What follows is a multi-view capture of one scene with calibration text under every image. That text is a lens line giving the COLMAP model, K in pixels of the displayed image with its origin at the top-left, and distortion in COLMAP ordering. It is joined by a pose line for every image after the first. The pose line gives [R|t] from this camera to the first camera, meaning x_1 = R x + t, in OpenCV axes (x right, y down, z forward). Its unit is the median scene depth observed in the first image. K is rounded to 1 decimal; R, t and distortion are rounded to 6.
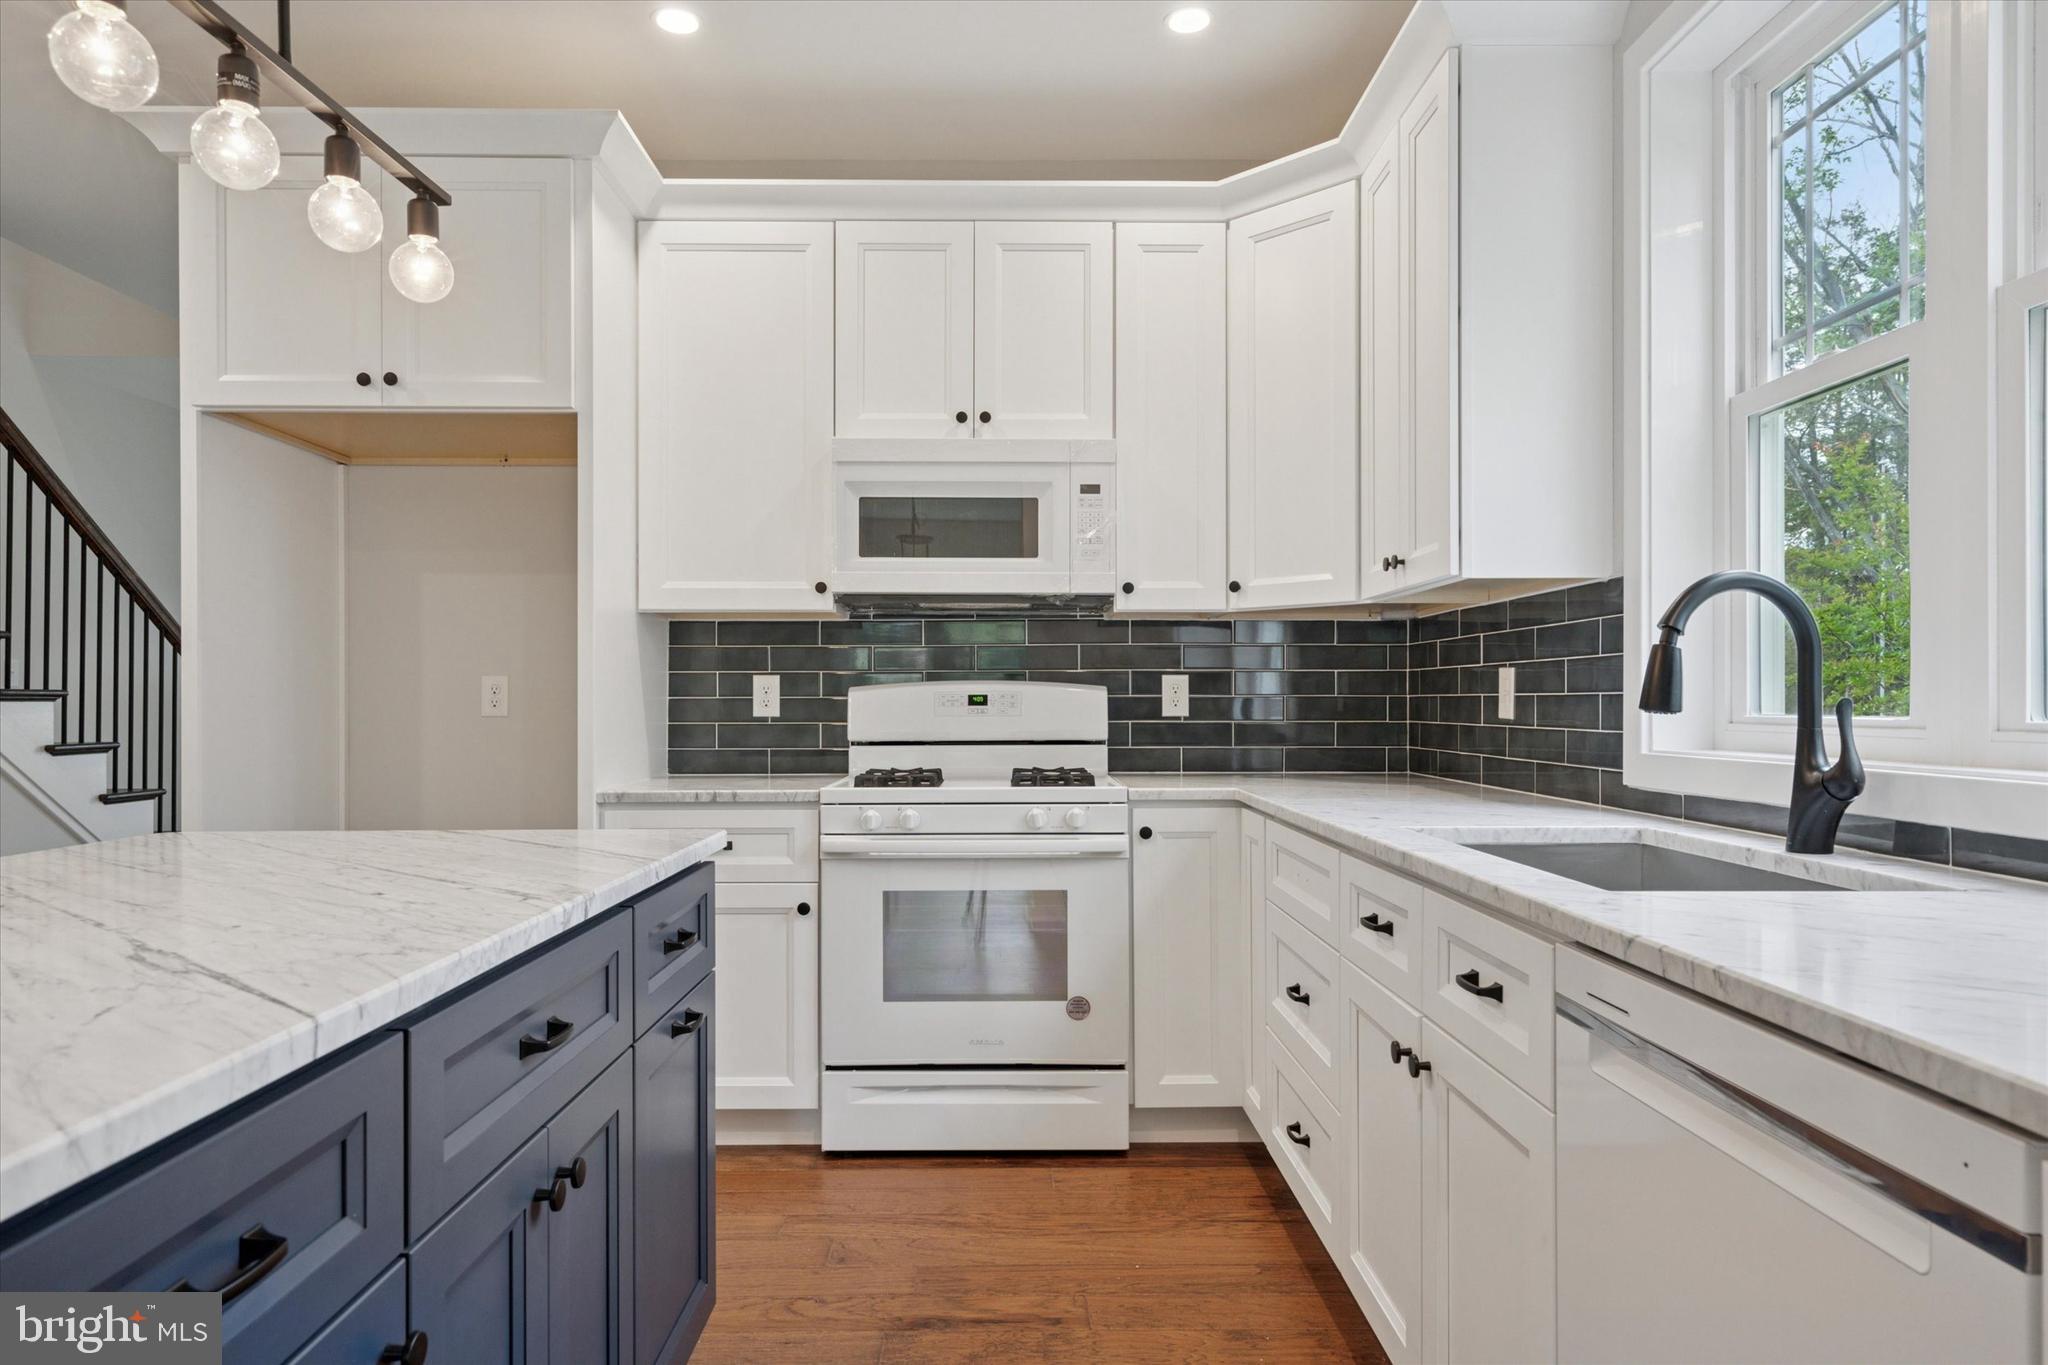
lens RADIAL K [[1225.6, 0, 1013.4], [0, 1225.6, 700.5], [0, 0, 1]] dist [-0.003714, 0.001162]
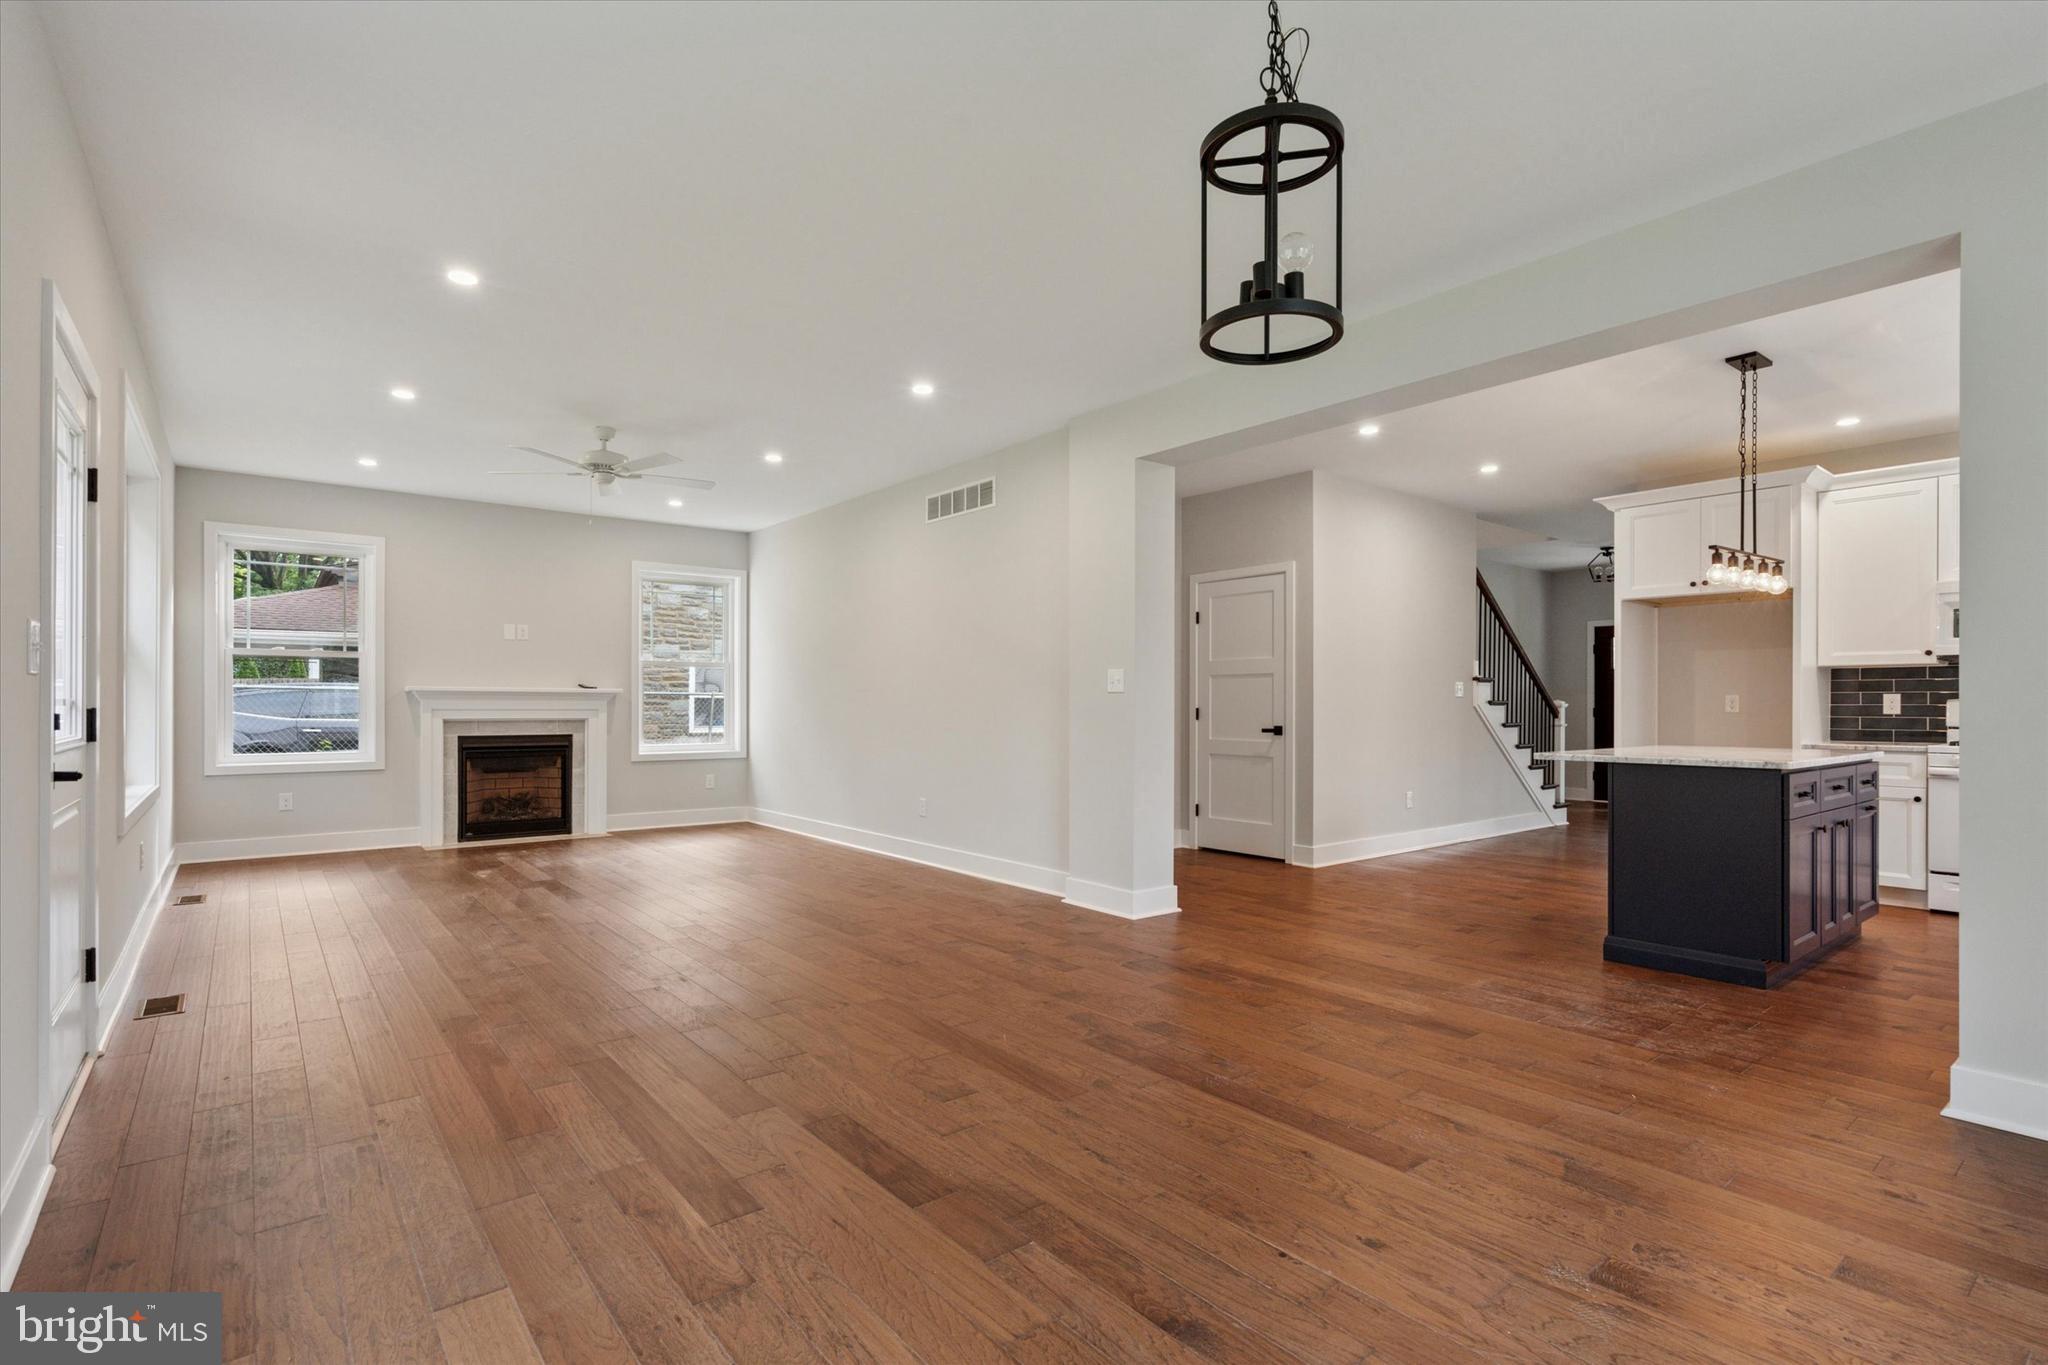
lens RADIAL K [[959.3, 0, 1034.1], [0, 959.3, 704.9], [0, 0, 1]] dist [-0.003210, 0.002518]
pose [[0.617471, 0.002028, -0.786591, 0.200969], [-0.002473, 0.999997, 0.000637, 0.000205], [0.786589, 0.001552, 0.617474, -1.297498]]
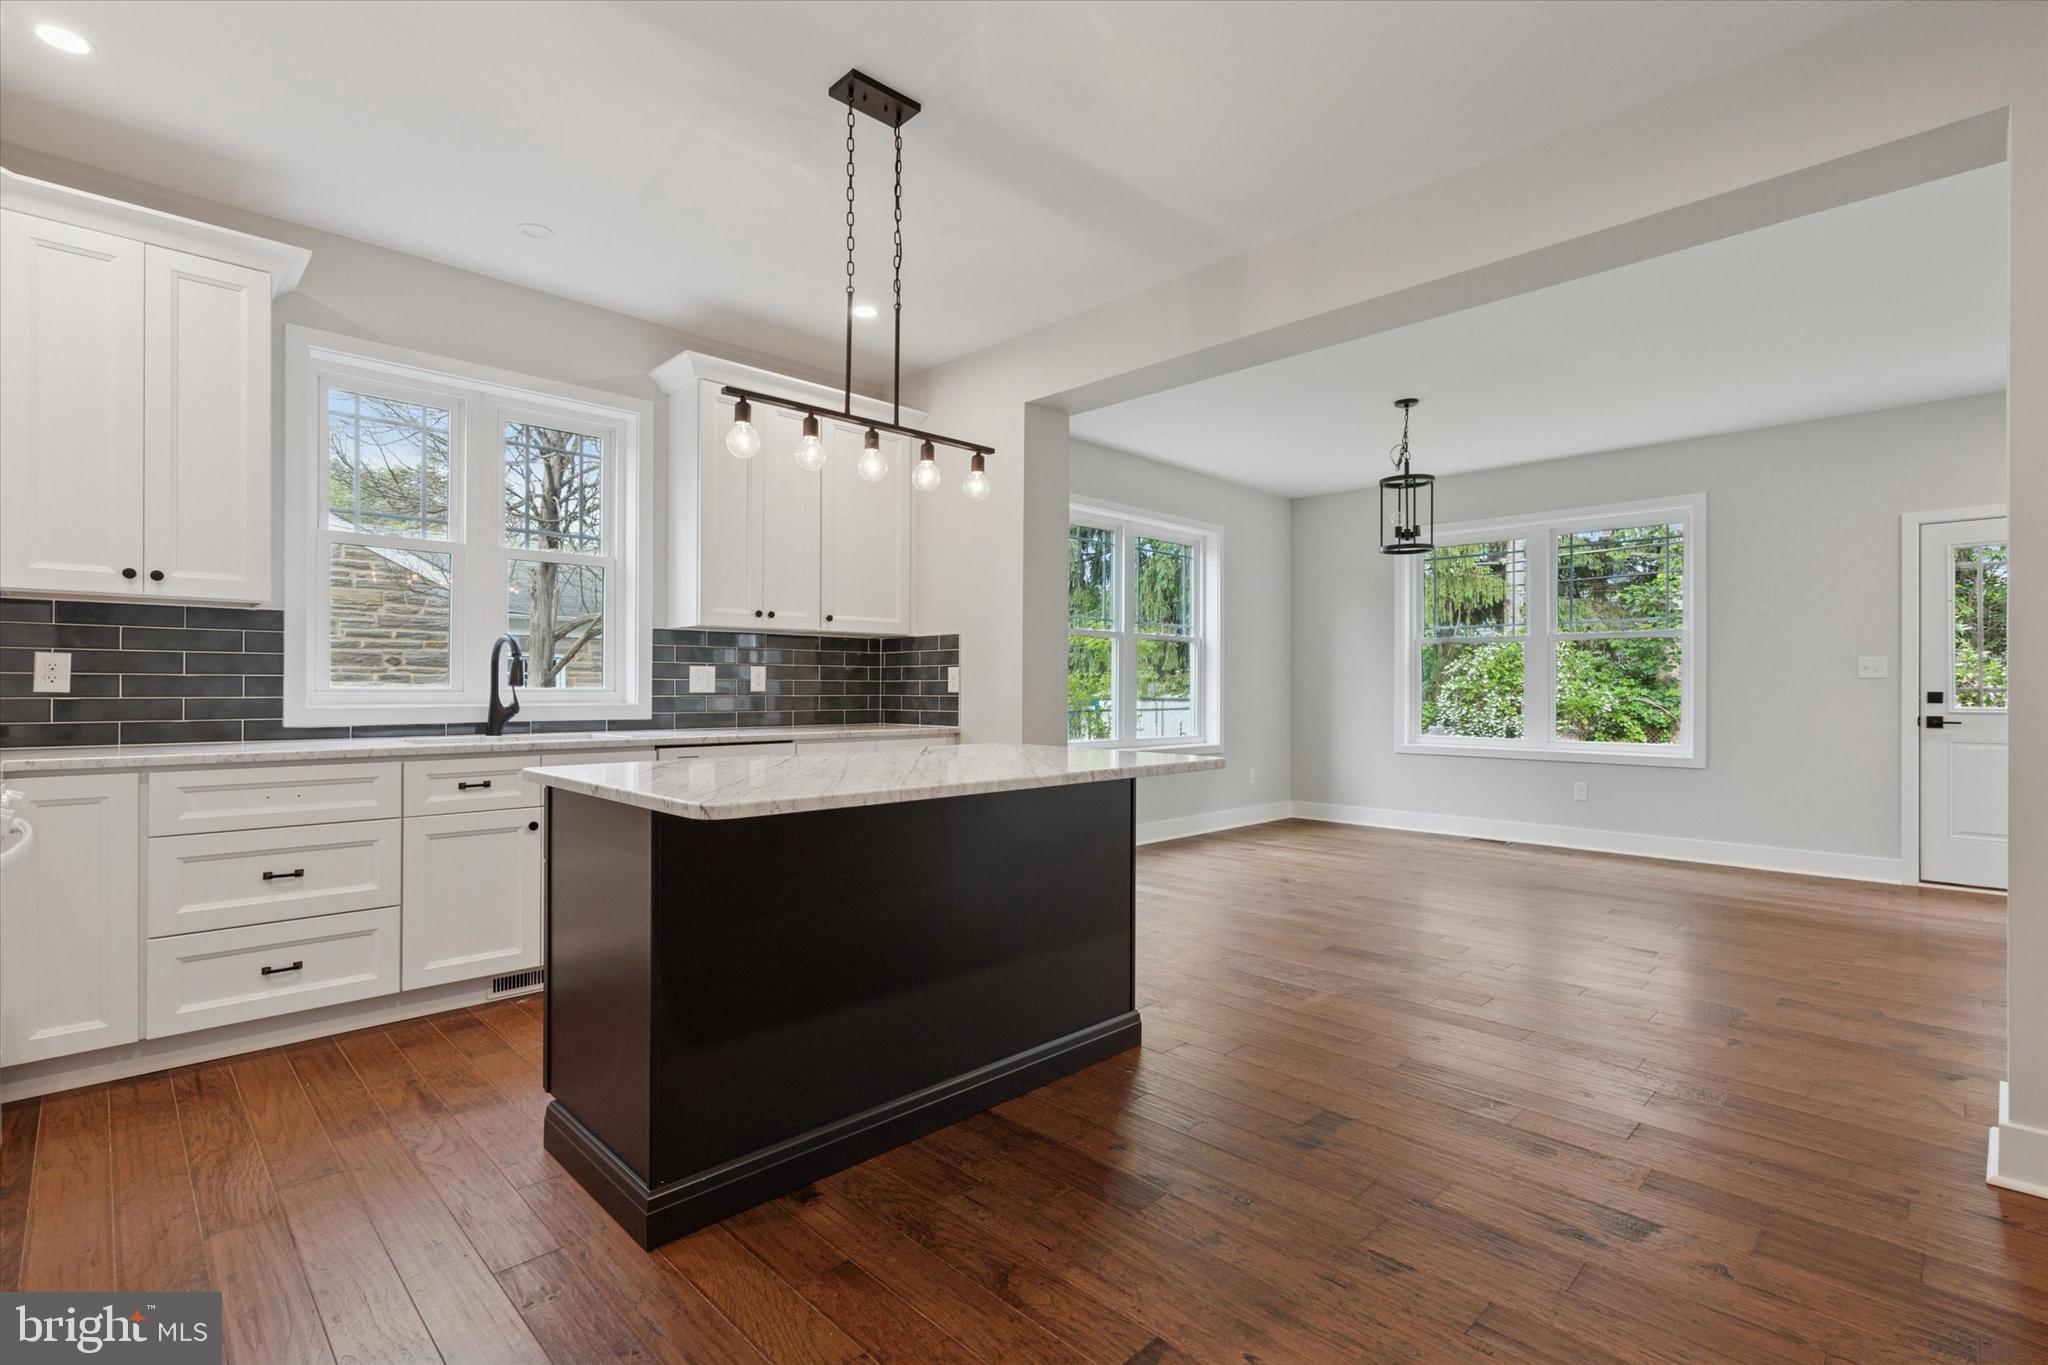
lens RADIAL K [[945.3, 0, 1014.5], [0, 945.3, 684.8], [0, 0, 1]] dist [-0.001518, 0.001729]
pose [[-0.684412, 0.000565, 0.729096, -0.961152], [-0.004266, 0.999979, -0.004779, 0.007261], [-0.729083, -0.006381, -0.684395, 0.899689]]
